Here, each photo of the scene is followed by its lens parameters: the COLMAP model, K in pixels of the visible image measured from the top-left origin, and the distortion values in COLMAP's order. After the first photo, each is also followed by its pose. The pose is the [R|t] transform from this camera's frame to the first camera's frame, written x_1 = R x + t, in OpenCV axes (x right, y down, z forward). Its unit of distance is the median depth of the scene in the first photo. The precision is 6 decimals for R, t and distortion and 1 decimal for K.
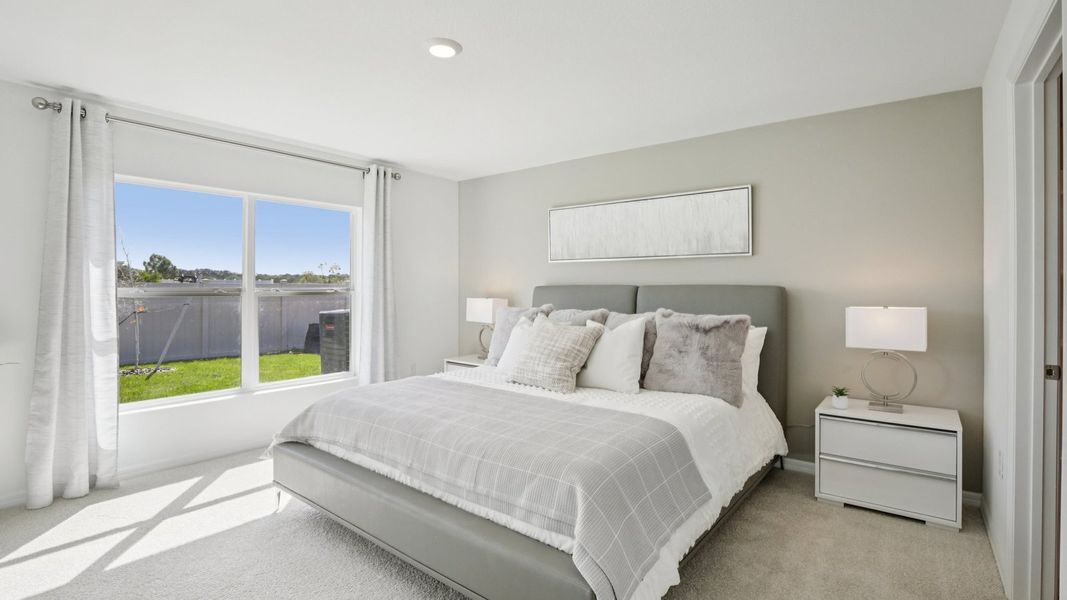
lens RADIAL K [[486.4, 0, 525.9], [0, 486.4, 295.9], [0, 0, 1]] dist [-0.028020, 0.003033]
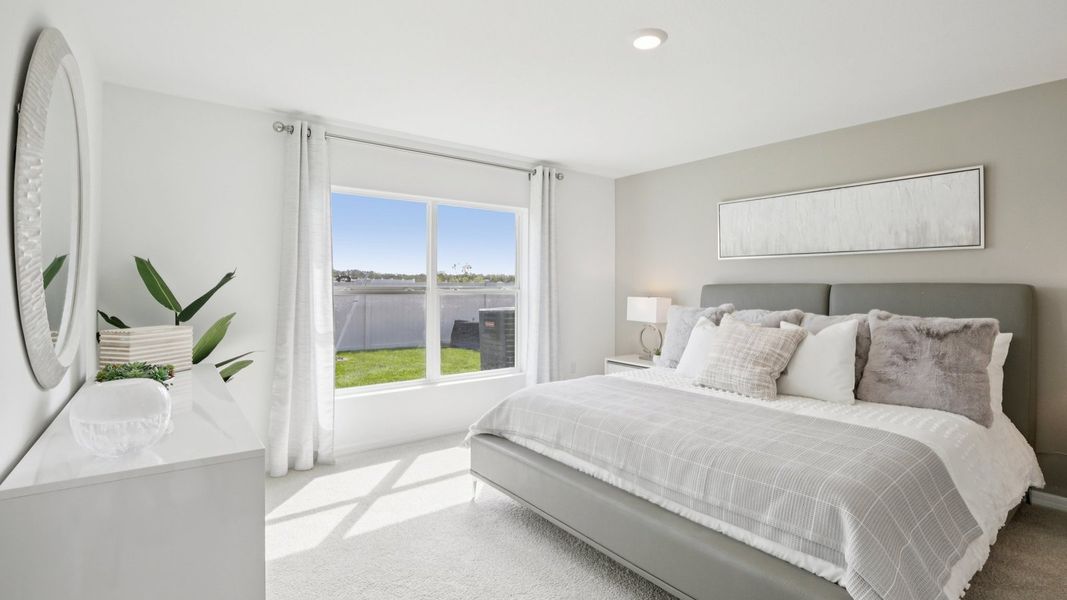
lens RADIAL K [[486.4, 0, 536.1], [0, 486.4, 295.5], [0, 0, 1]] dist [-0.028020, 0.003033]
pose [[0.971667, 0.004052, -0.236321, -0.124839], [-0.003776, 0.999992, 0.001620, 0.000882], [0.236326, -0.000682, 0.971674, 0.004088]]
